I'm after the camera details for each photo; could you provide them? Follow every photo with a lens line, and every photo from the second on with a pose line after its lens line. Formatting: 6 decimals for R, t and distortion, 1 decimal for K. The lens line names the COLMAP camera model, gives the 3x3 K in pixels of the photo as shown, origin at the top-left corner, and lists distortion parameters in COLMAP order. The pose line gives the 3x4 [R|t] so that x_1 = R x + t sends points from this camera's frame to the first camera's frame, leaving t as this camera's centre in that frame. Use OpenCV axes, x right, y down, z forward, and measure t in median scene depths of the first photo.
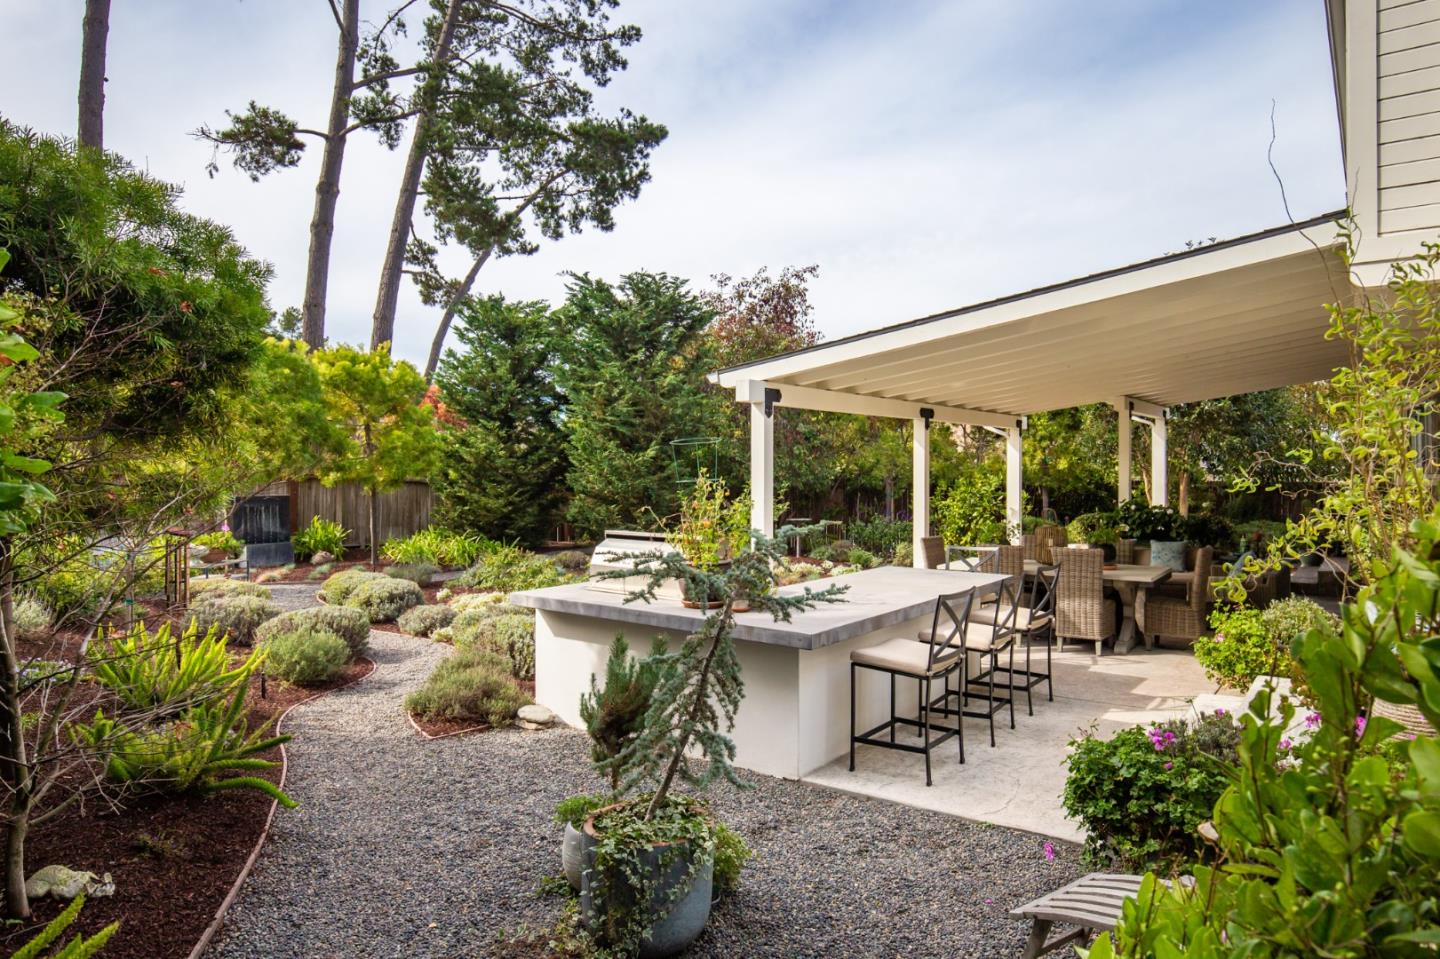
lens RADIAL K [[1066.1, 0, 719.8], [0, 1066.1, 456.9], [0, 0, 1]] dist [0.009245, 0.005105]
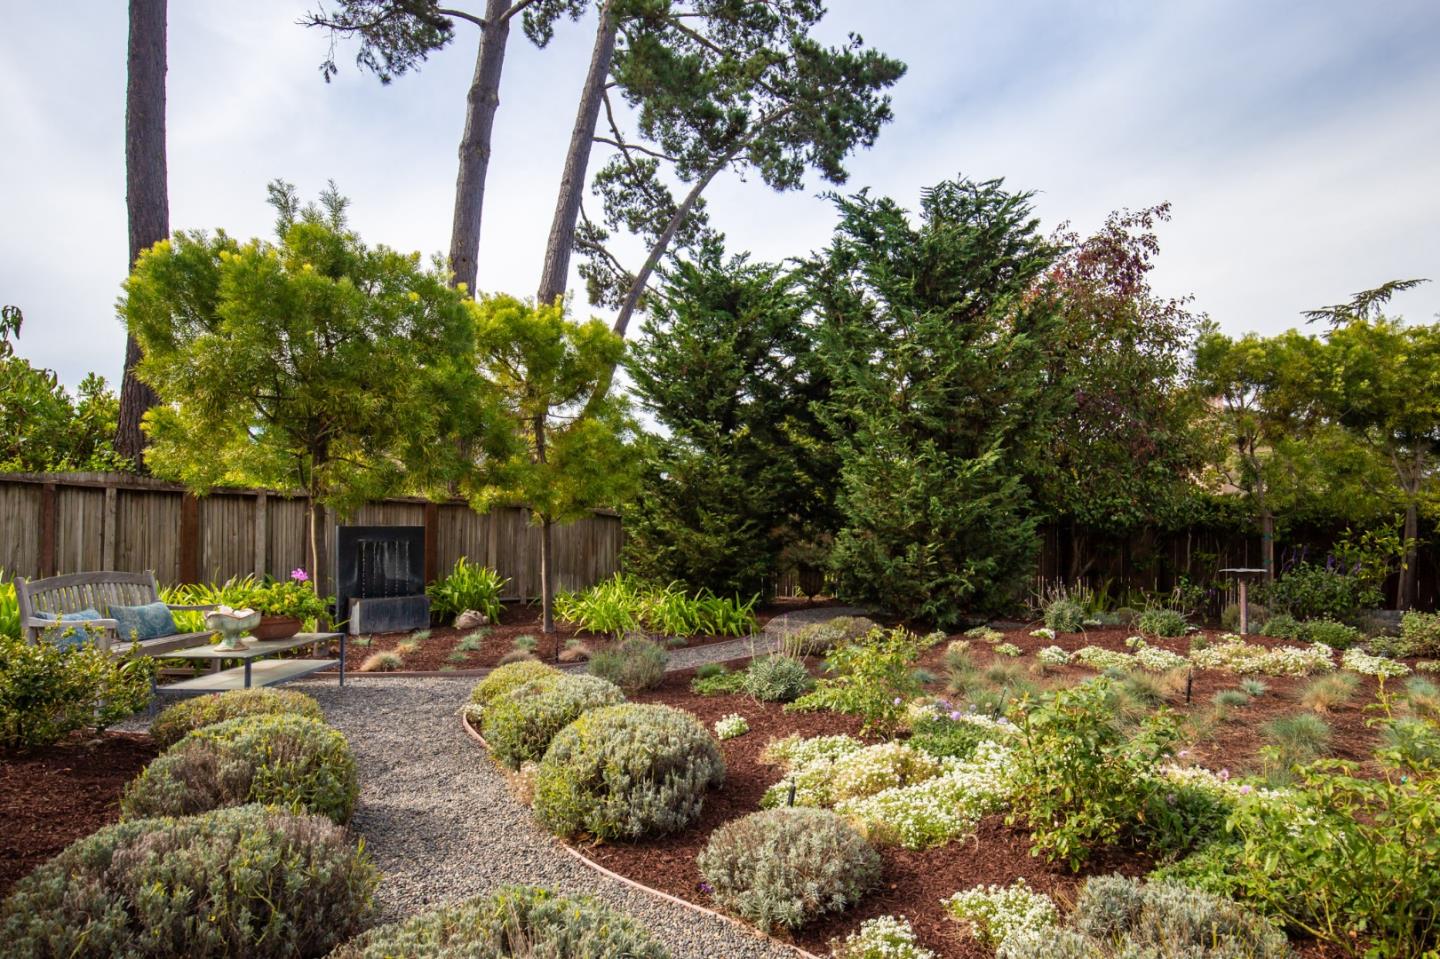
lens RADIAL K [[1040.5, 0, 720.0], [0, 1040.5, 479.5], [0, 0, 1]] dist [-0.000653, 0.000175]
pose [[0.992929, 0.001432, -0.118700, -0.126826], [-0.004747, 0.999607, -0.027645, 0.021805], [0.118613, 0.028013, 0.992545, 0.335078]]
